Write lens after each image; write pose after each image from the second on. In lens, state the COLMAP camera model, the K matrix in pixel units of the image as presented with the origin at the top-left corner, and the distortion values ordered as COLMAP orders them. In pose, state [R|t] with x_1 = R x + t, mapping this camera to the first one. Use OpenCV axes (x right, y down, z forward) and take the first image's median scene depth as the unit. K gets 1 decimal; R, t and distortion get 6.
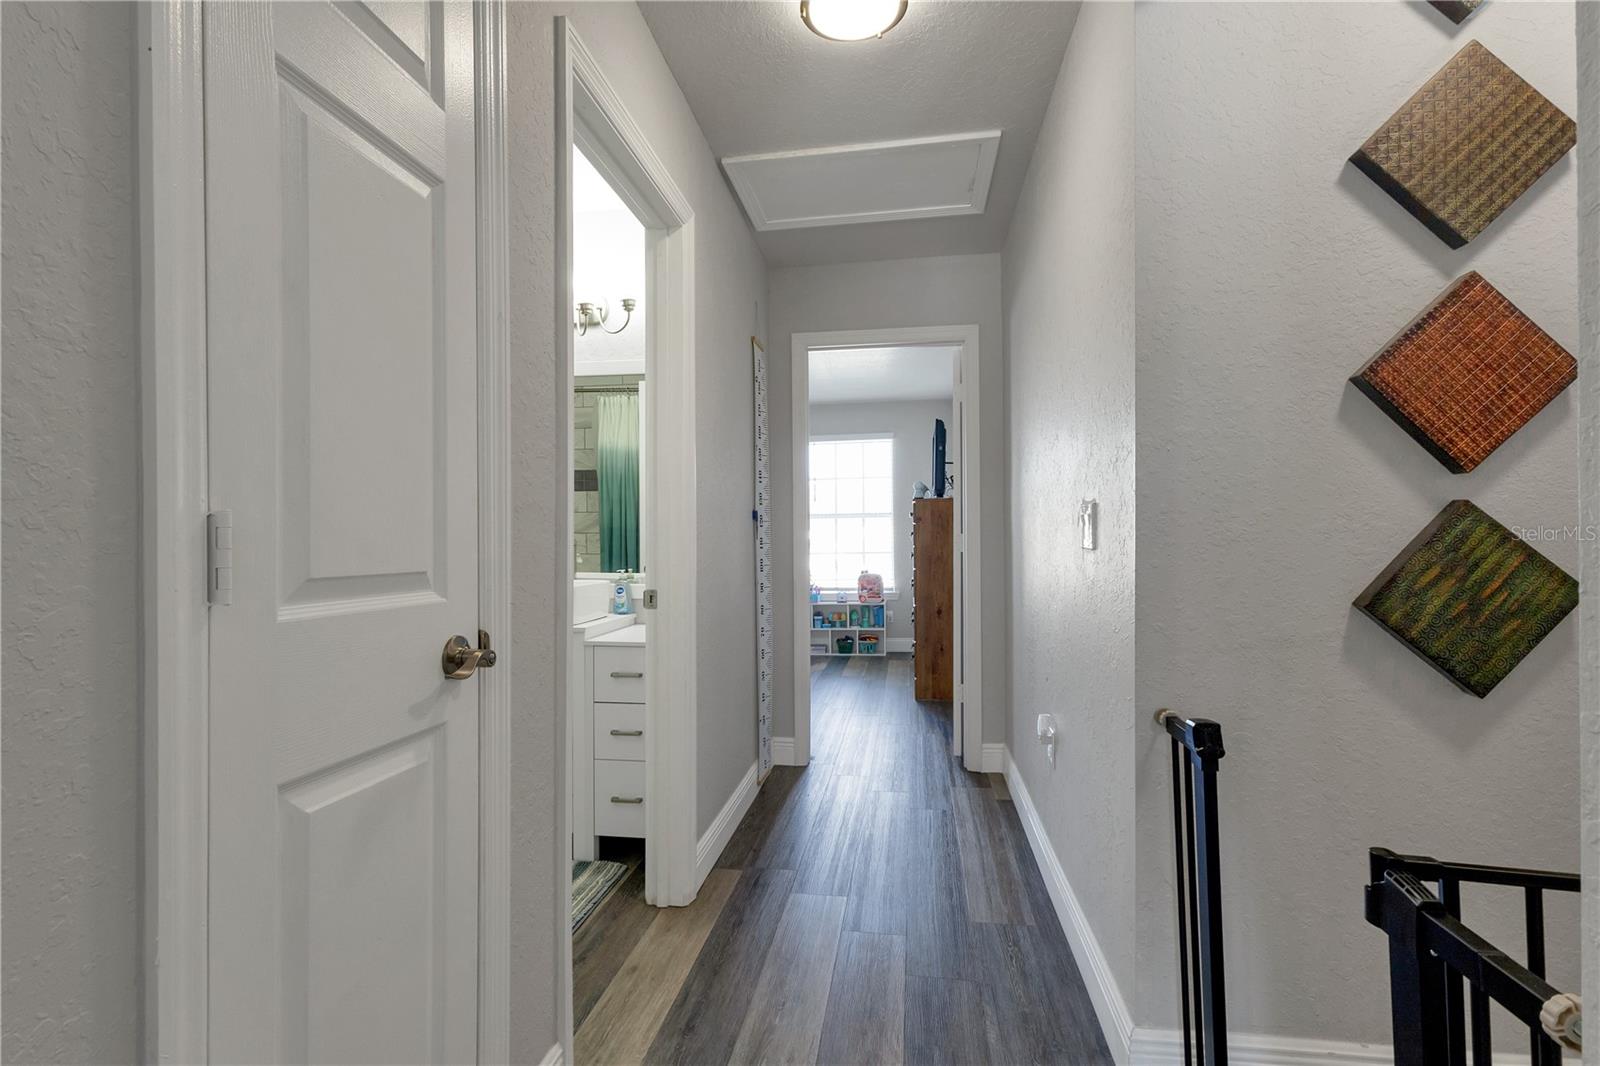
lens RADIAL K [[774.1, 0, 793.2], [0, 774.1, 536.3], [0, 0, 1]] dist [0.004279, 0.001906]
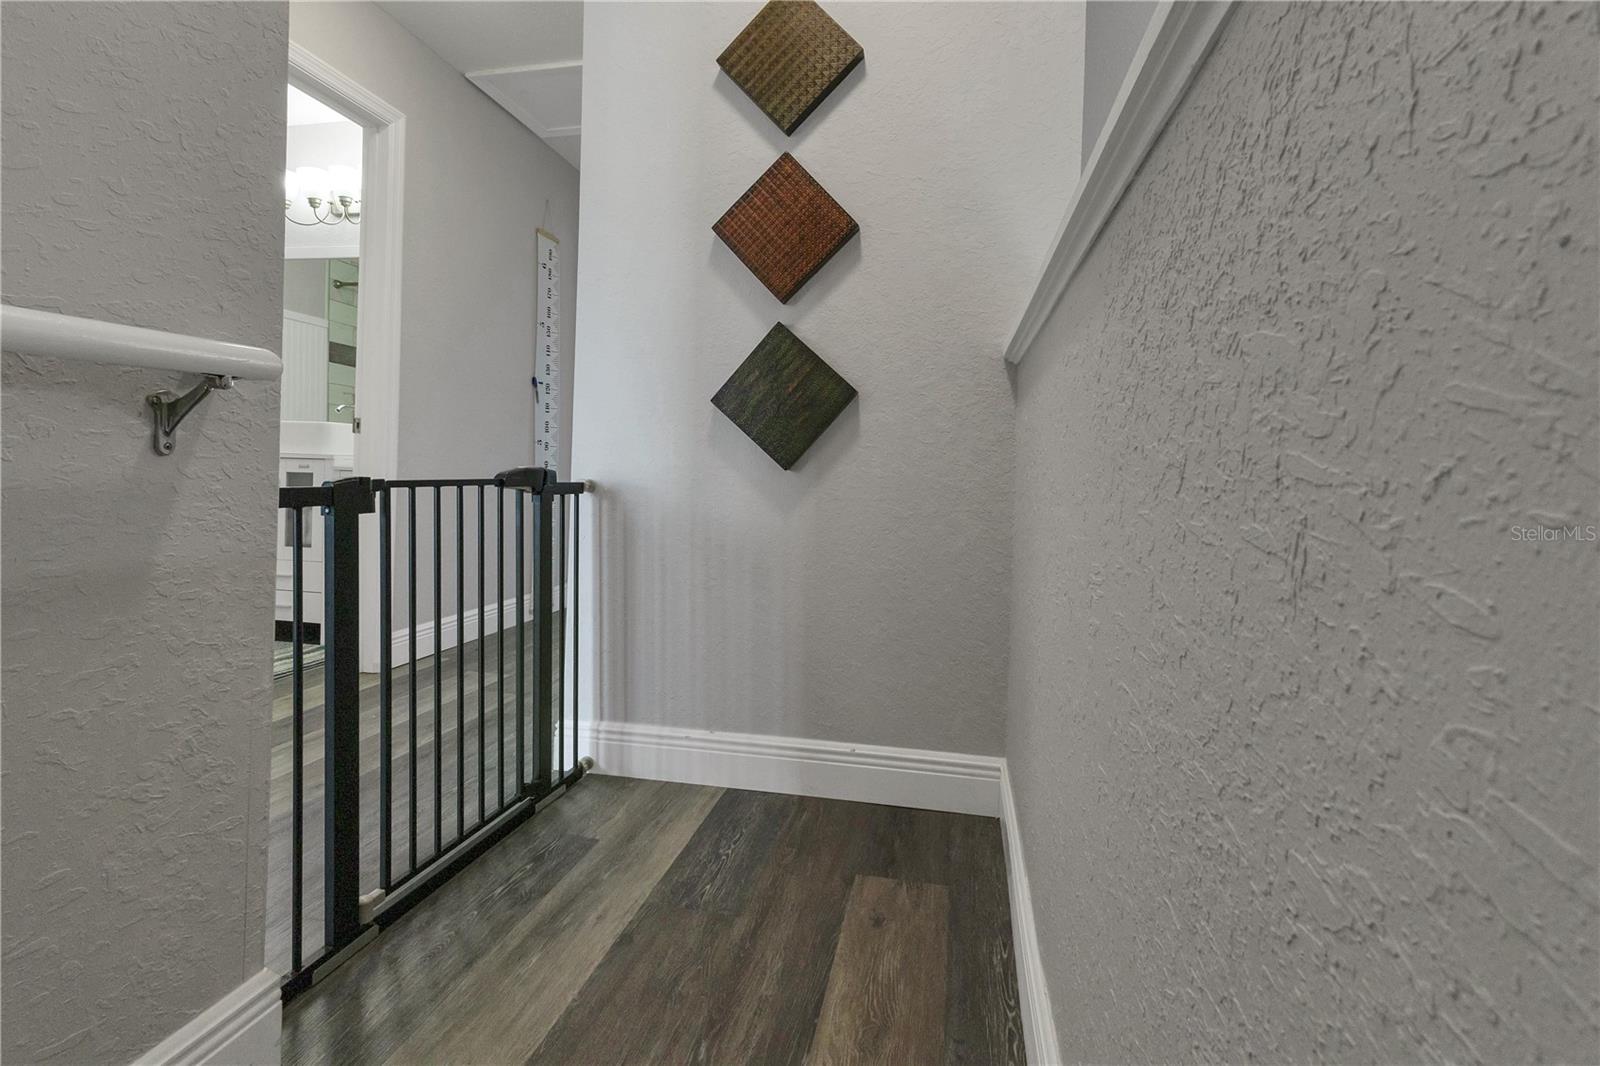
lens RADIAL K [[766.5, 0, 796.0], [0, 766.5, 466.9], [0, 0, 1]] dist [-0.001619, 0.000152]
pose [[0.998334, 0.033404, -0.047049, 0.965949], [-0.033191, 0.999435, 0.005303, 0.196560], [0.047200, -0.003732, 0.998878, -0.326013]]
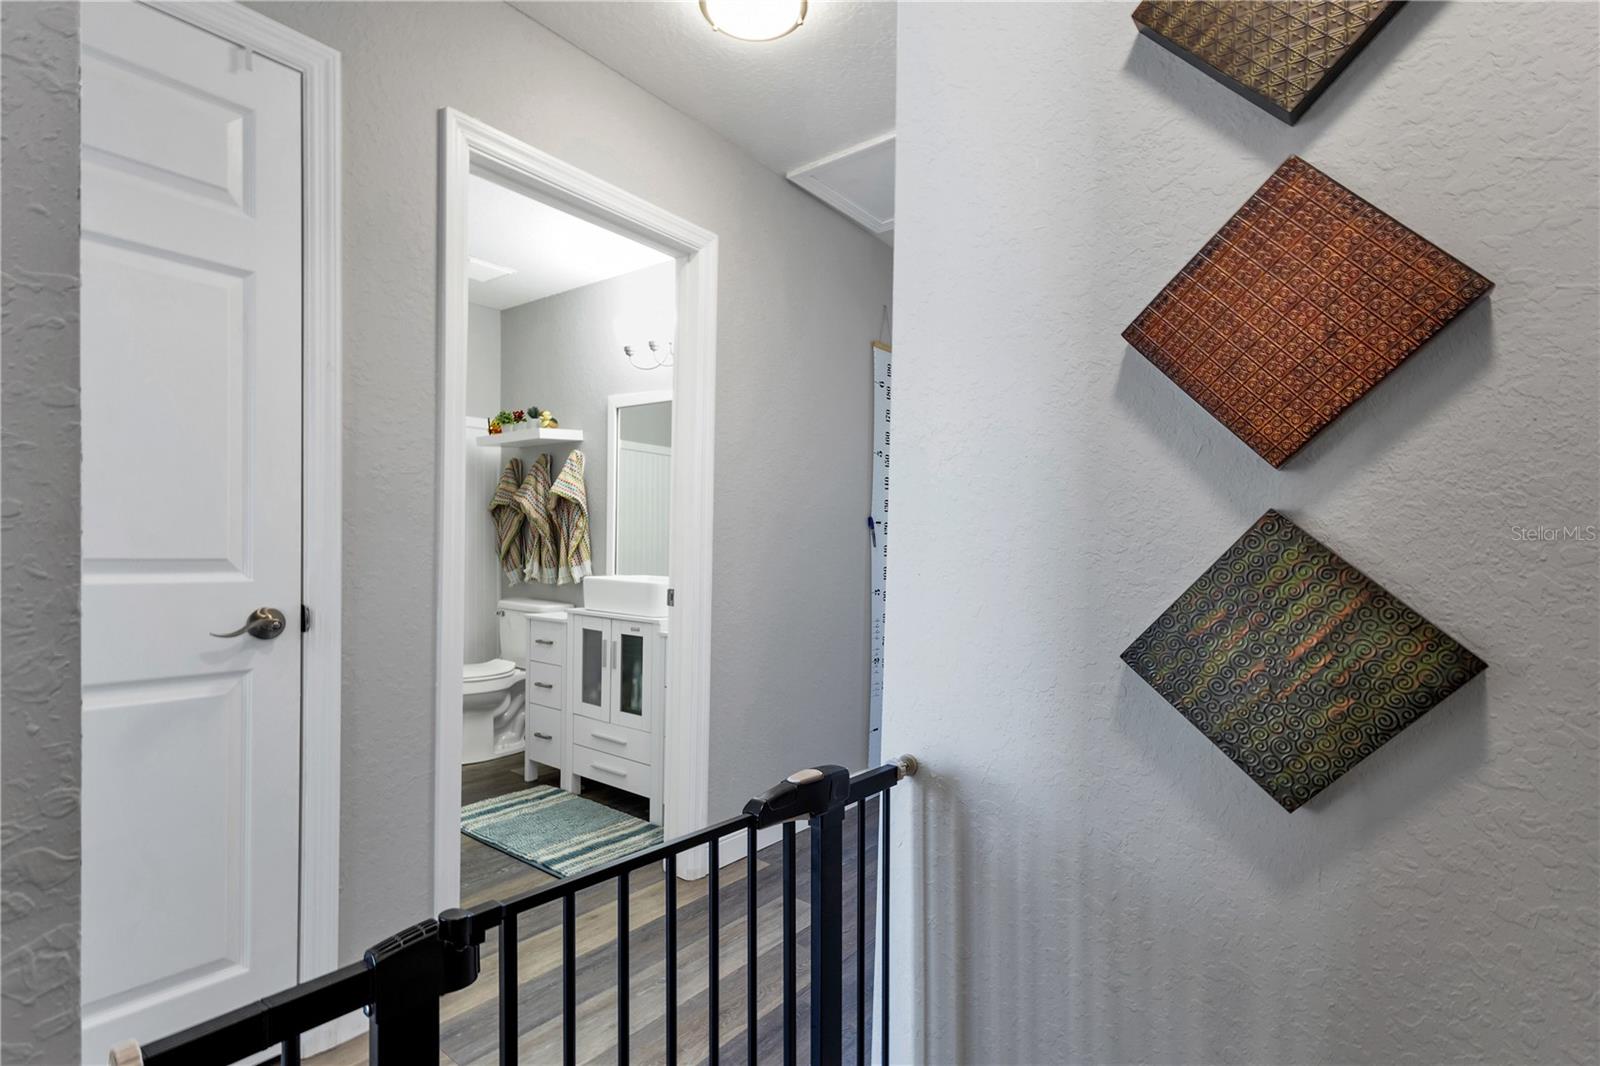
lens RADIAL K [[763.3, 0, 791.3], [0, 763.3, 553.4], [0, 0, 1]] dist [0.005826, 0.001414]
pose [[0.869184, 0.030981, -0.493518, 0.831935], [-0.023603, 0.999497, 0.021174, -0.013250], [0.493926, -0.006756, 0.869478, 0.233867]]
